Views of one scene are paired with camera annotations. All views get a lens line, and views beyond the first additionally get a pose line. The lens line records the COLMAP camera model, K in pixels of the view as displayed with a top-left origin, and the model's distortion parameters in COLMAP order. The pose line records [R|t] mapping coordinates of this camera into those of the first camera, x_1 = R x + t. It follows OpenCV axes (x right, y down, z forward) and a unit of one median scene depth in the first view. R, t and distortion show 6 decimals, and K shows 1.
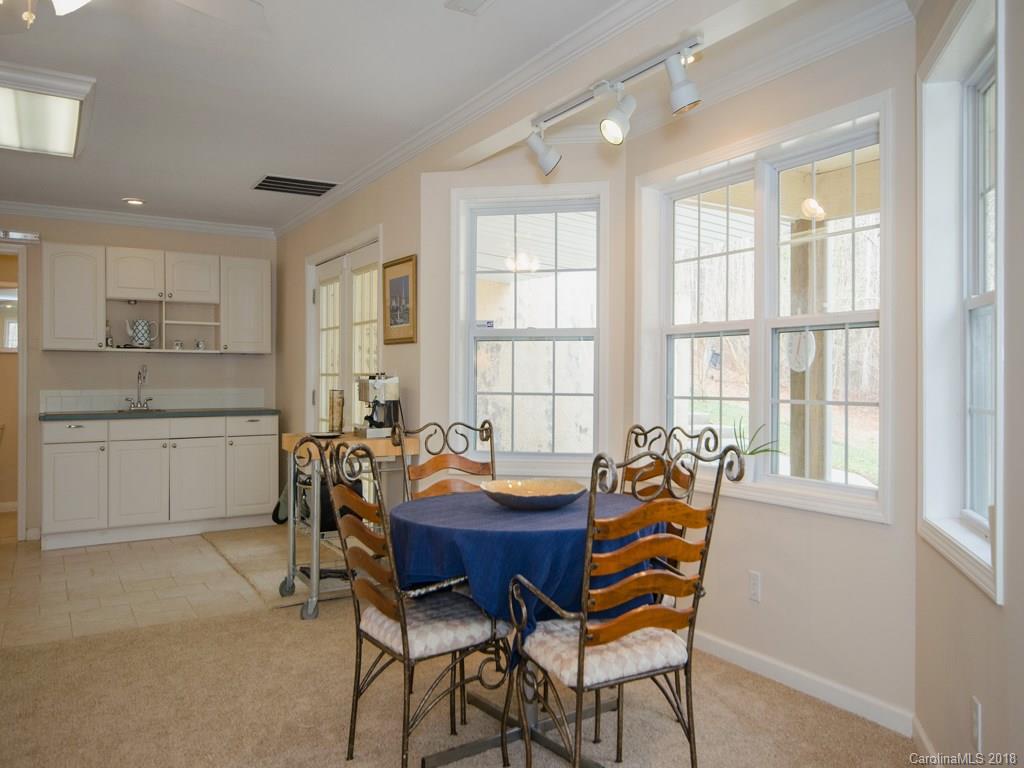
lens RADIAL K [[800.9, 0, 512.9], [0, 800.9, 379.1], [0, 0, 1]] dist [0.006886, 0.002963]
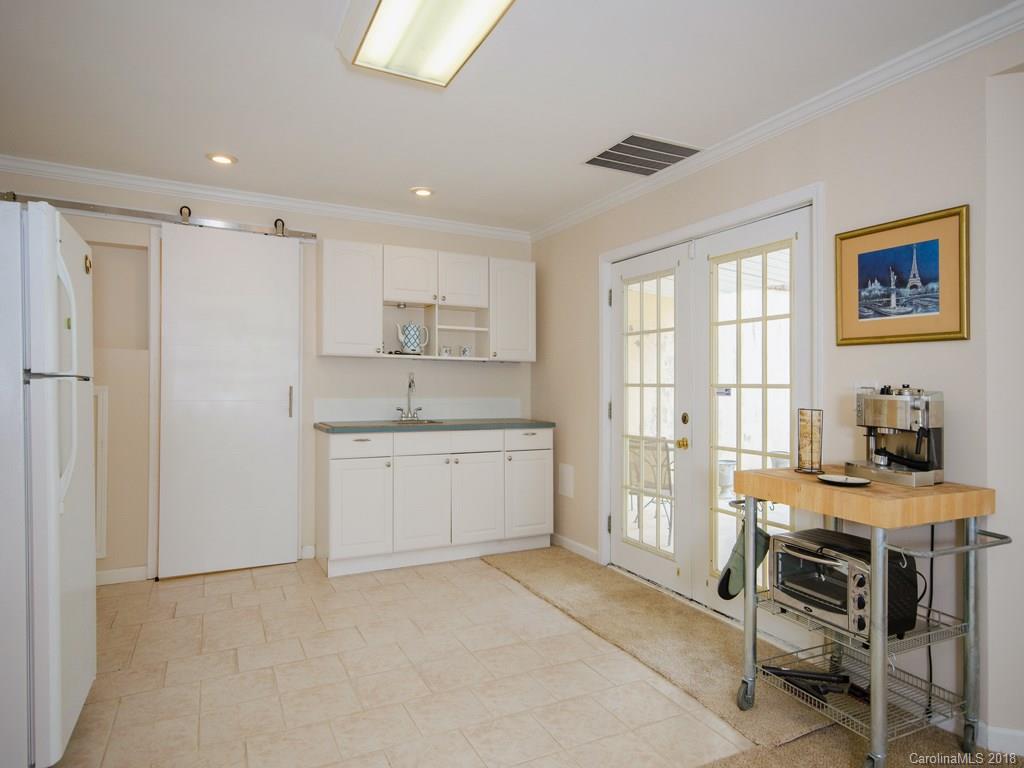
lens RADIAL K [[614.6, 0, 512.0], [0, 614.6, 385.6], [0, 0, 1]] dist [0.004617, 0.000870]
pose [[0.995998, 0.008739, -0.088943, -0.286660], [-0.008905, 0.999959, -0.001479, -0.002330], [0.088927, 0.002265, 0.996036, 0.296858]]
